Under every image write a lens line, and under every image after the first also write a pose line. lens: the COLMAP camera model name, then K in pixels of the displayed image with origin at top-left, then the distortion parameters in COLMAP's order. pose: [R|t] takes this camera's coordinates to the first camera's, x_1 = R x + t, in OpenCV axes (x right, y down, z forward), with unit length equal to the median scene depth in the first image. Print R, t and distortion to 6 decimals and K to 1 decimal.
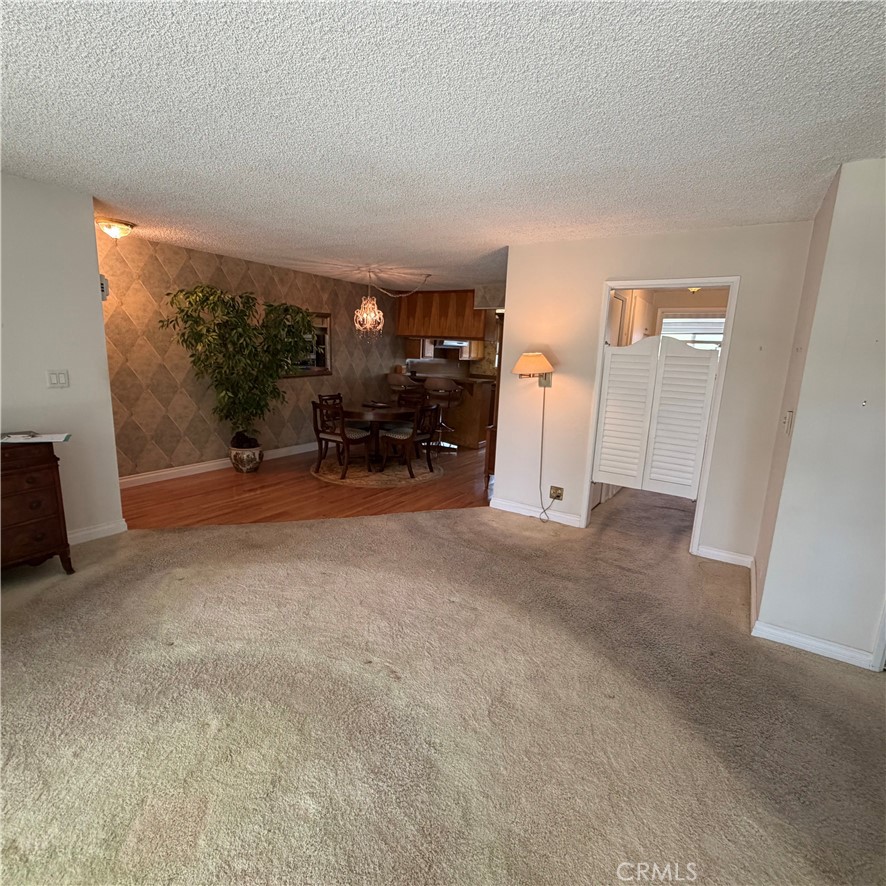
lens RADIAL K [[472.2, 0, 440.2], [0, 472.2, 442.6], [0, 0, 1]] dist [-0.001680, 0.000850]
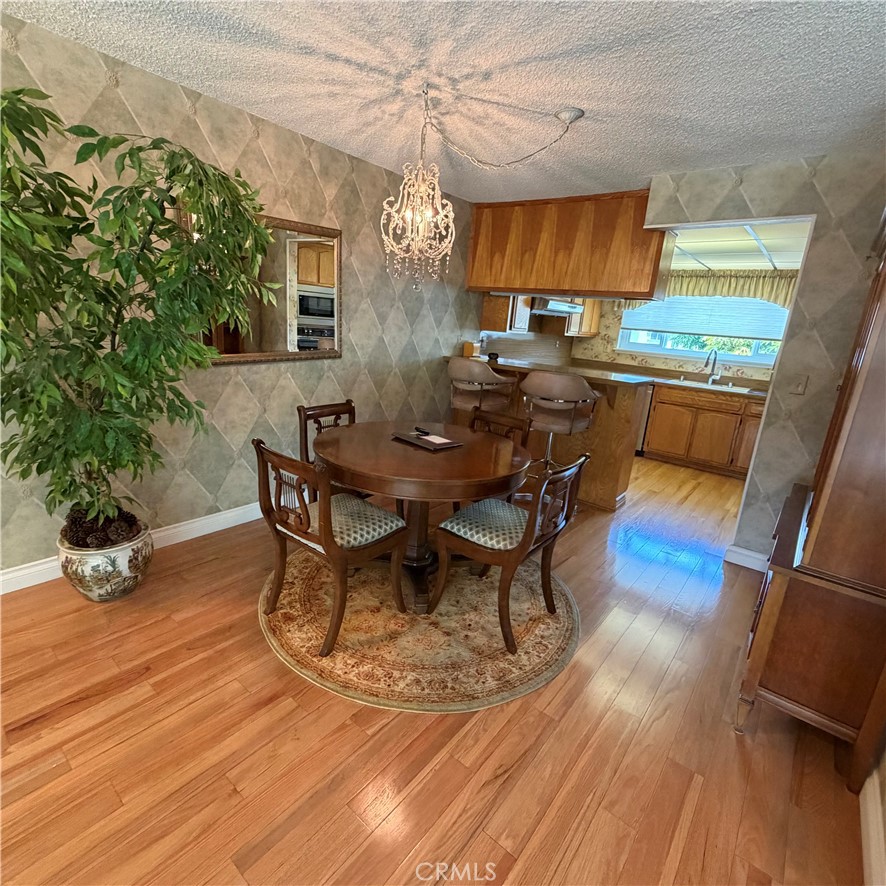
lens RADIAL K [[472.2, 0, 440.0], [0, 472.2, 443.8], [0, 0, 1]] dist [-0.001680, 0.000850]
pose [[0.993945, 0.058447, -0.093047, -0.074770], [-0.052698, 0.996616, 0.063089, -0.092613], [0.096419, -0.057803, 0.993661, 0.521600]]
